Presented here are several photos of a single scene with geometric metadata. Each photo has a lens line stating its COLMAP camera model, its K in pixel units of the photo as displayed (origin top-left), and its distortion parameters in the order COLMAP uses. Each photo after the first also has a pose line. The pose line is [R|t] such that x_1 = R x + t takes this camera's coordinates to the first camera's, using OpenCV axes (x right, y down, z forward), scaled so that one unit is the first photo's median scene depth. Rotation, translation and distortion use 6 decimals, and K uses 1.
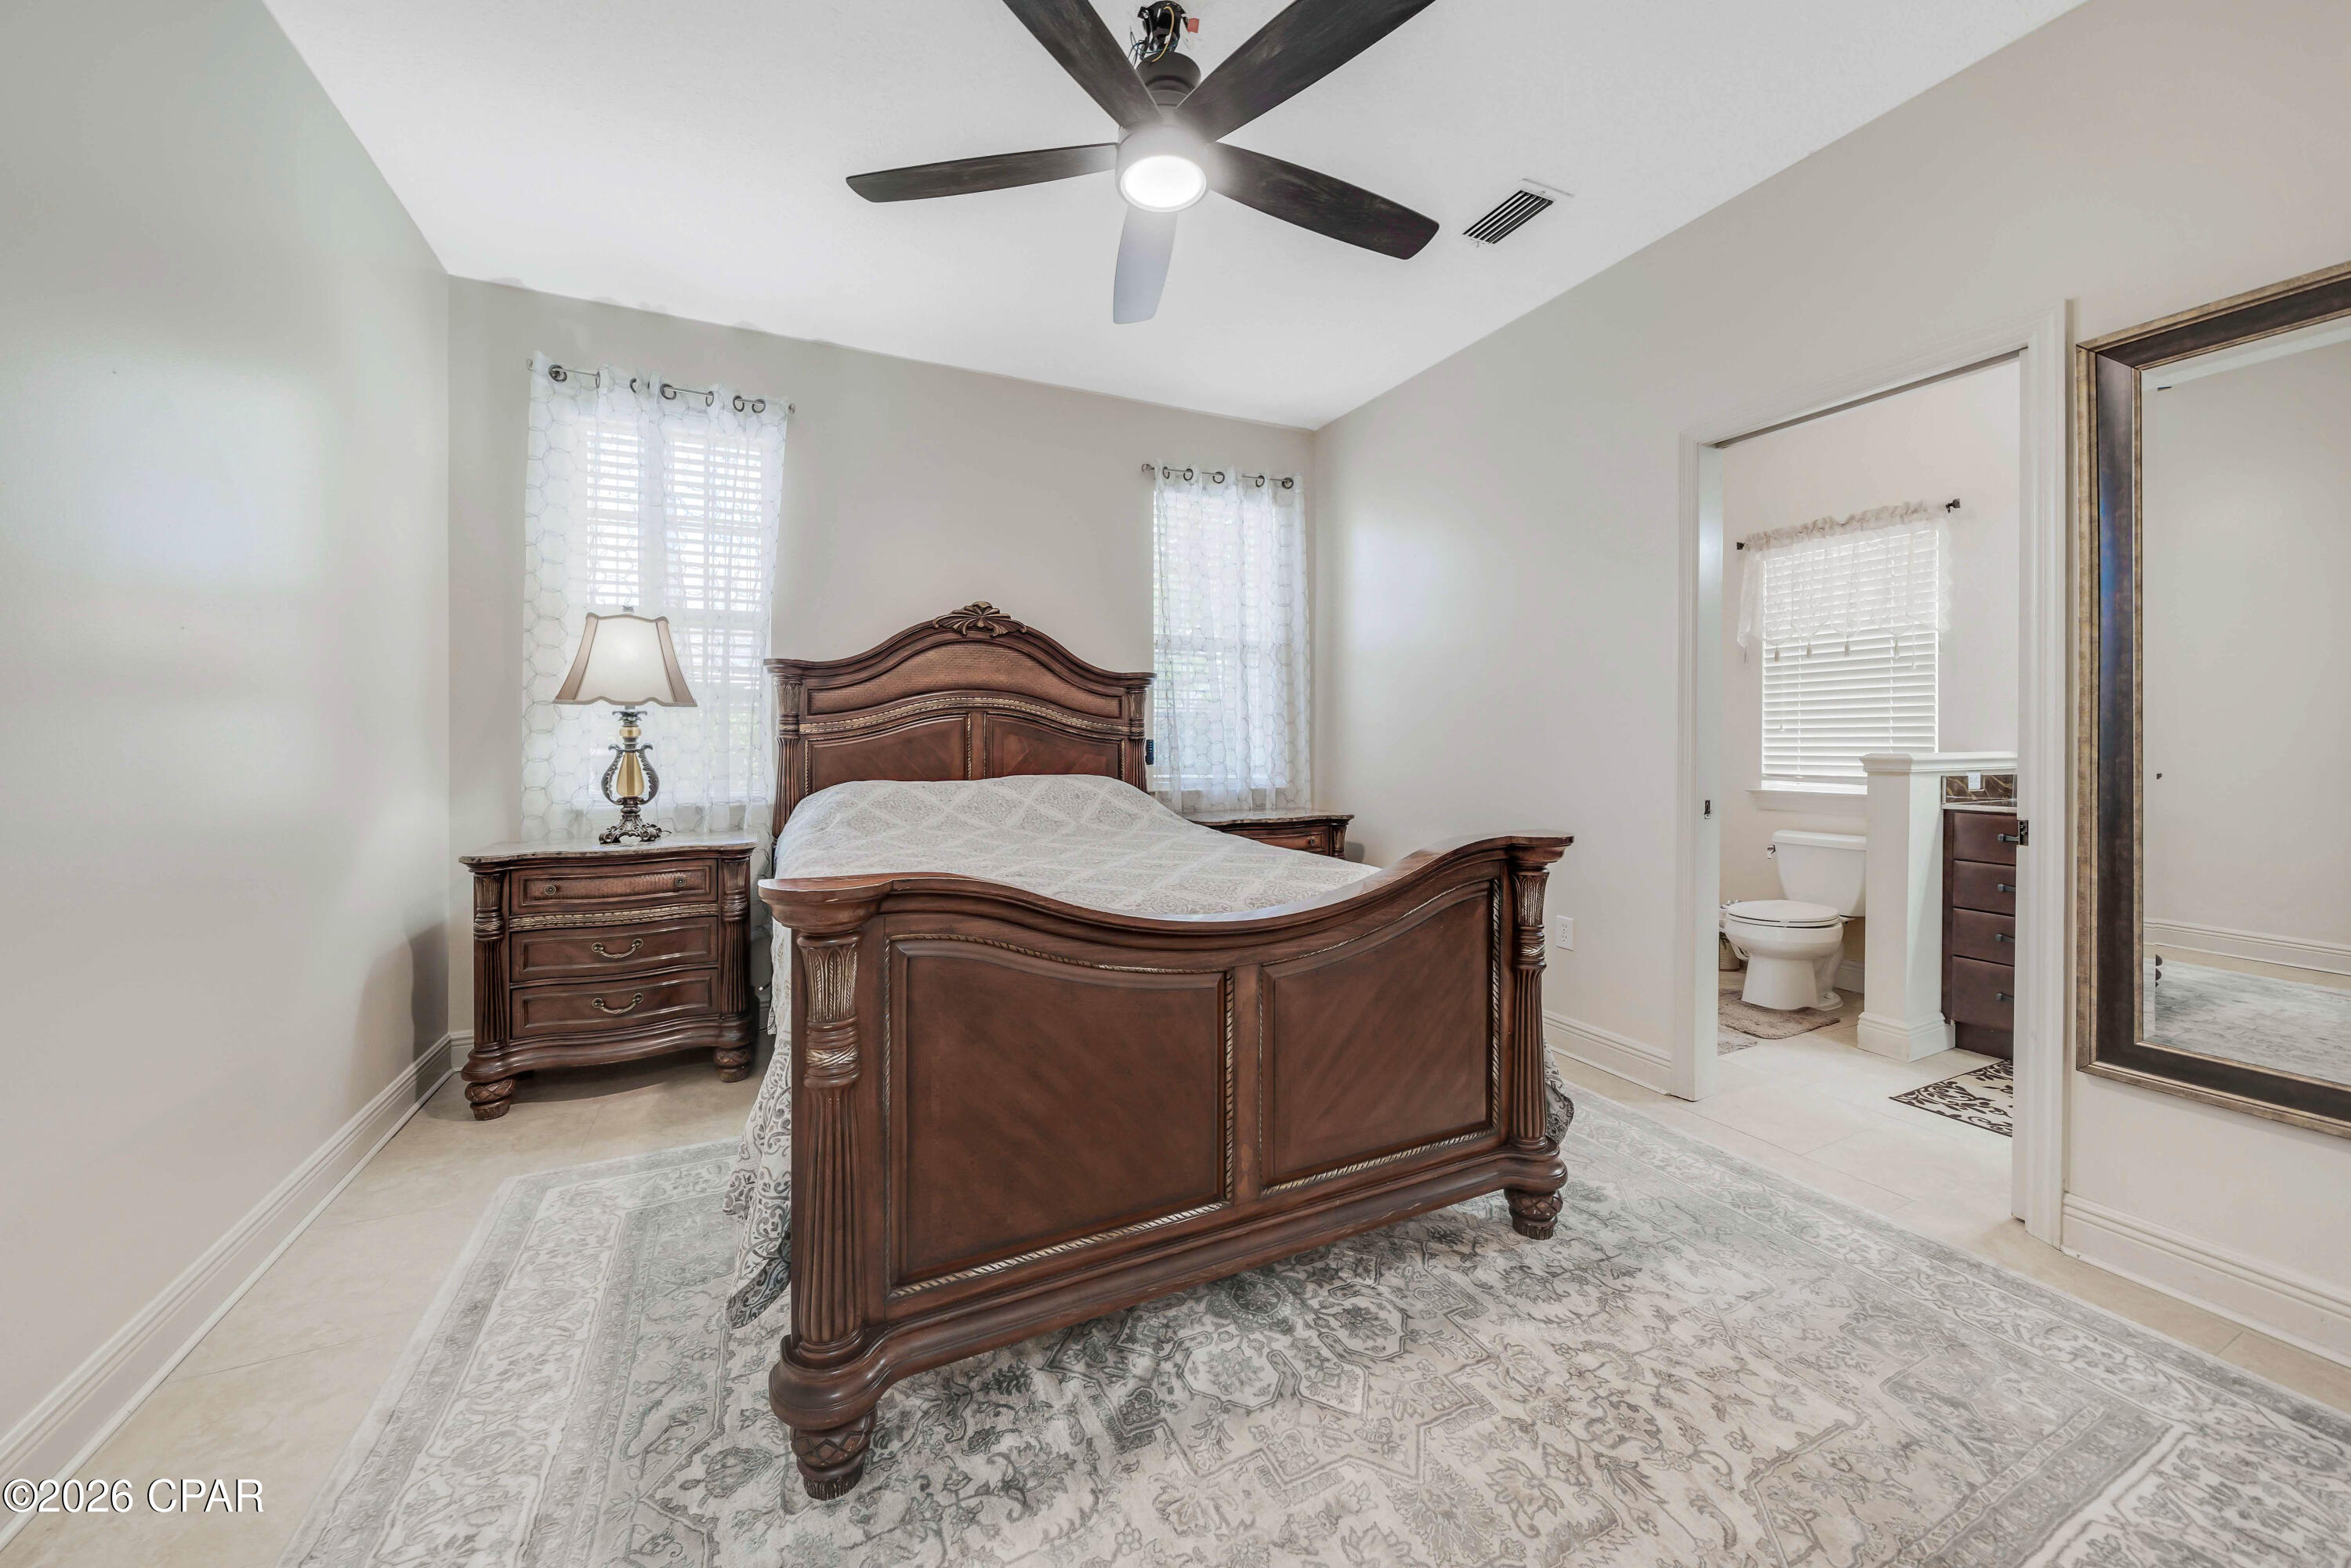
lens RADIAL K [[854.8, 0, 1181.0], [0, 854.8, 757.2], [0, 0, 1]] dist [-0.000740, -0.000056]
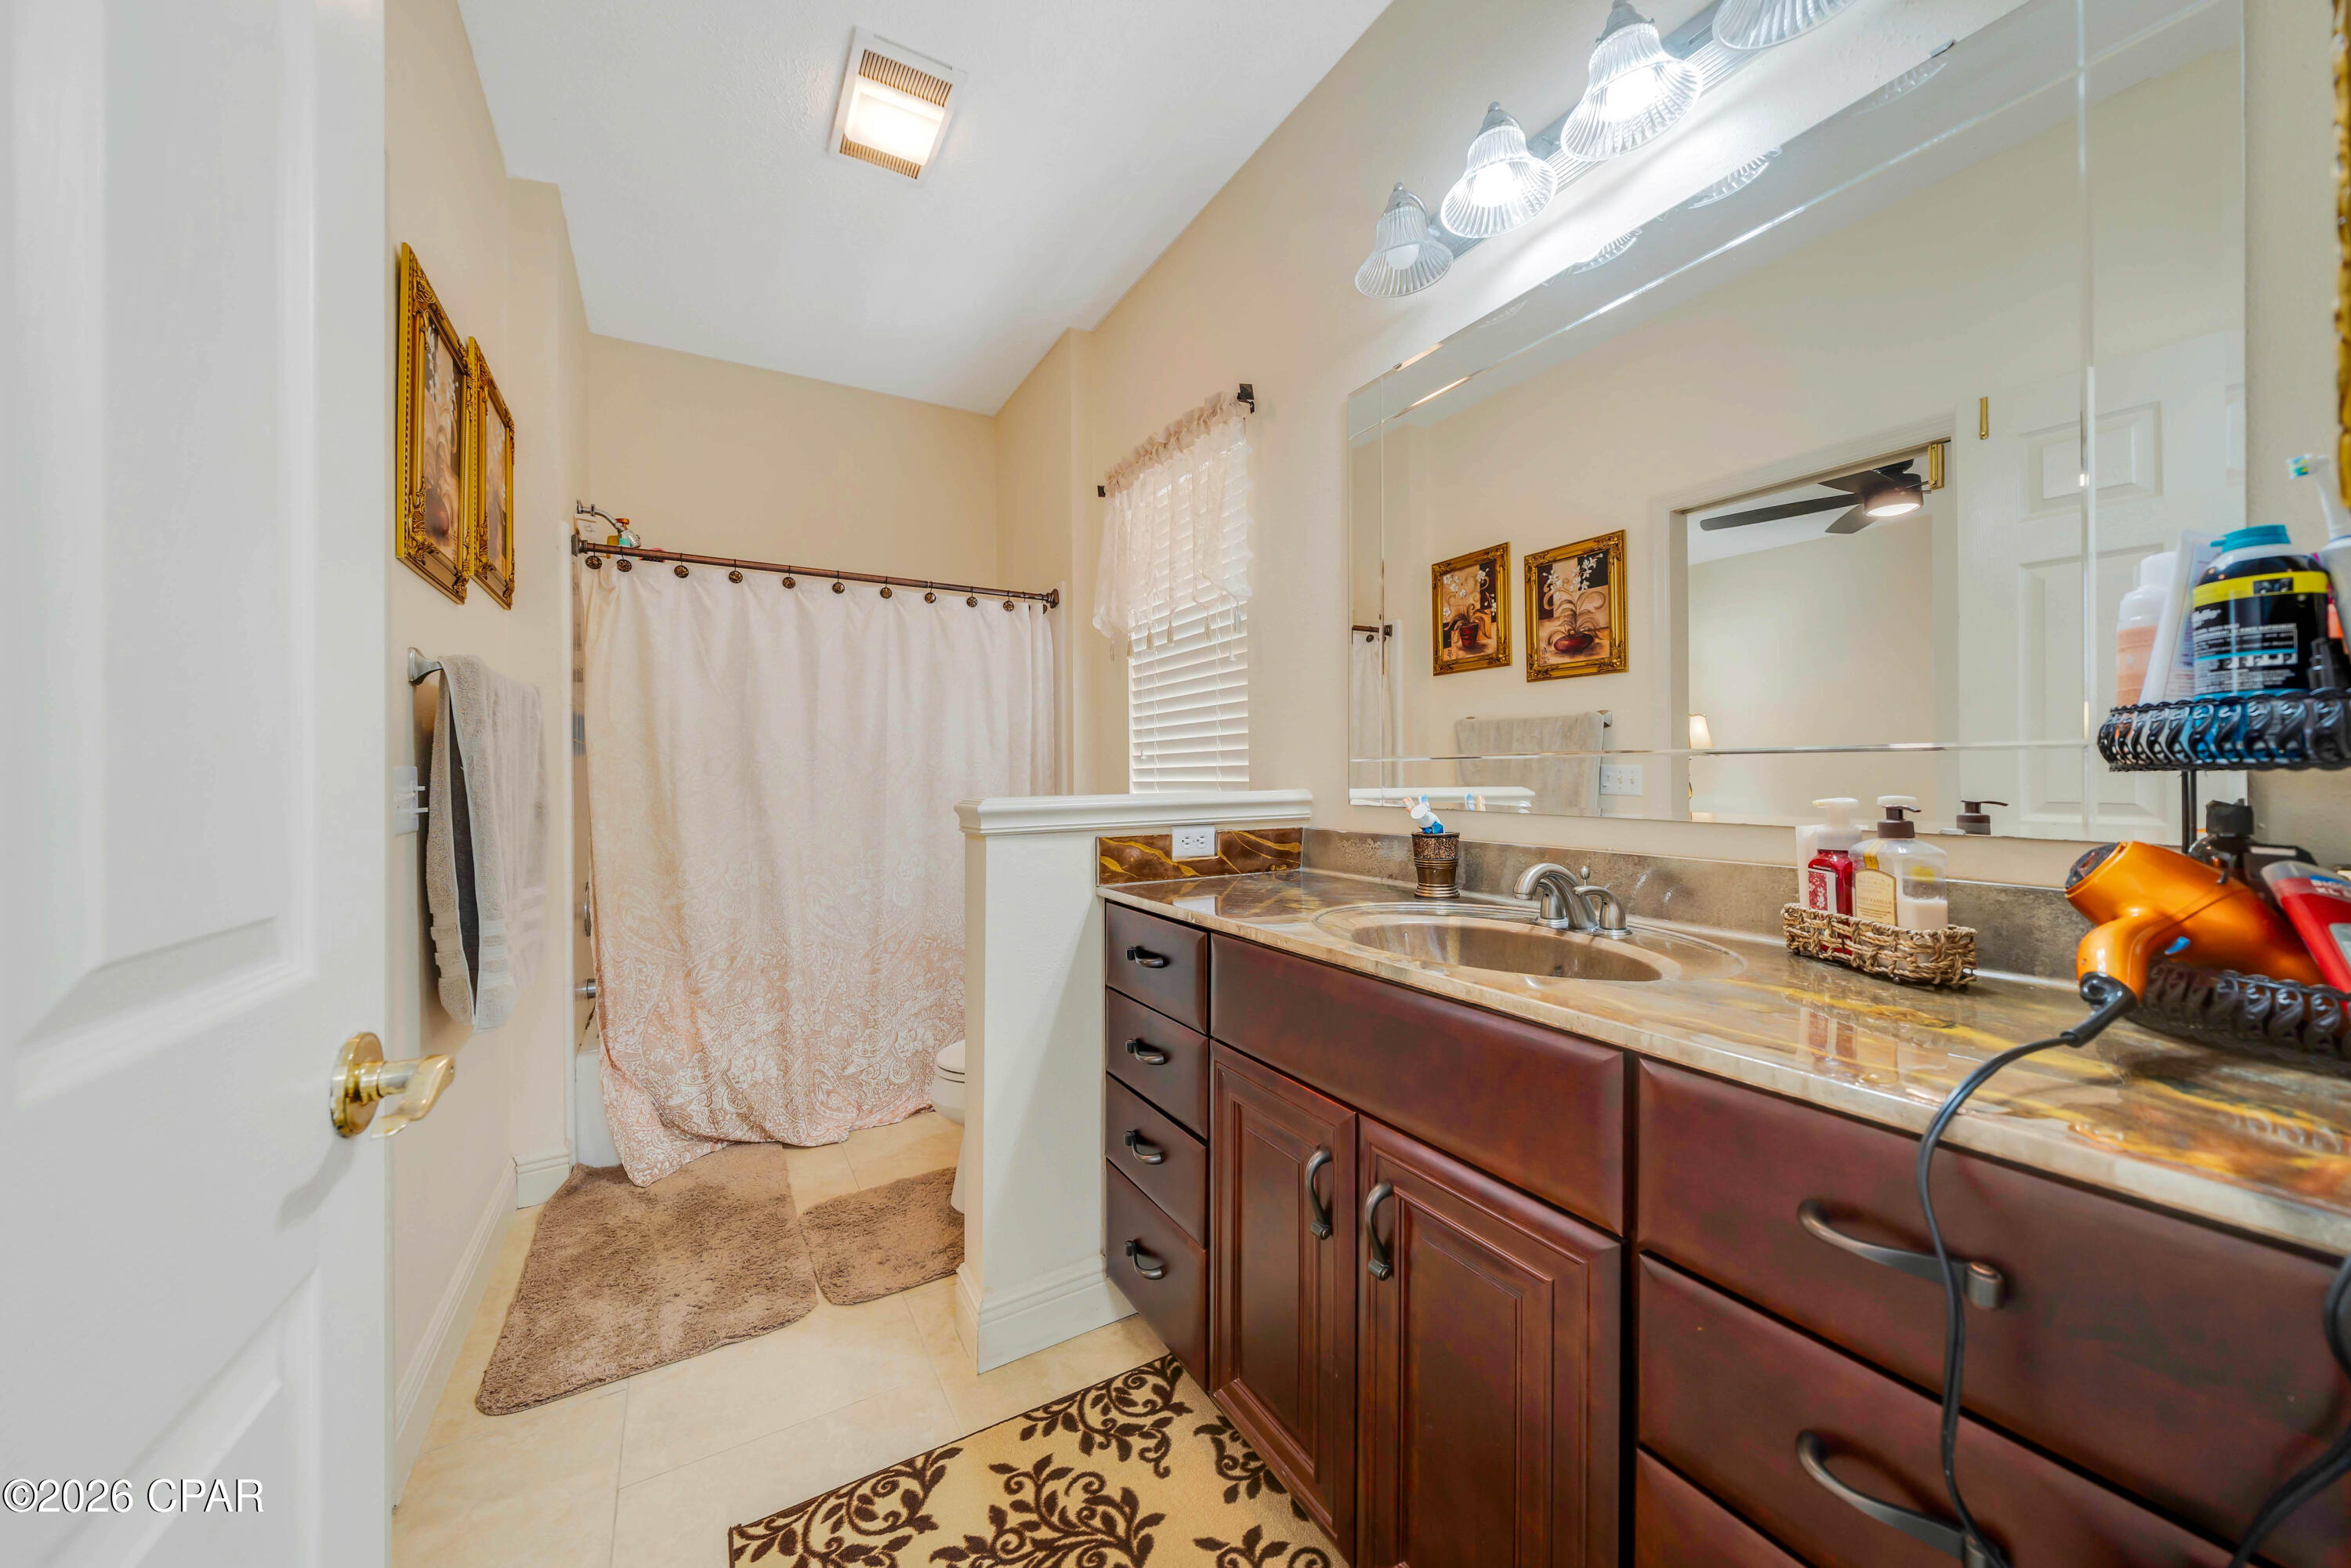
lens RADIAL K [[833.3, 0, 1159.5], [0, 833.3, 783.9], [0, 0, 1]] dist [-0.006180, -0.000136]
pose [[0.997571, -0.004284, 0.069524, 0.906715], [0.004913, 0.999948, -0.008887, -0.007342], [-0.069482, 0.009207, 0.997541, 0.457094]]
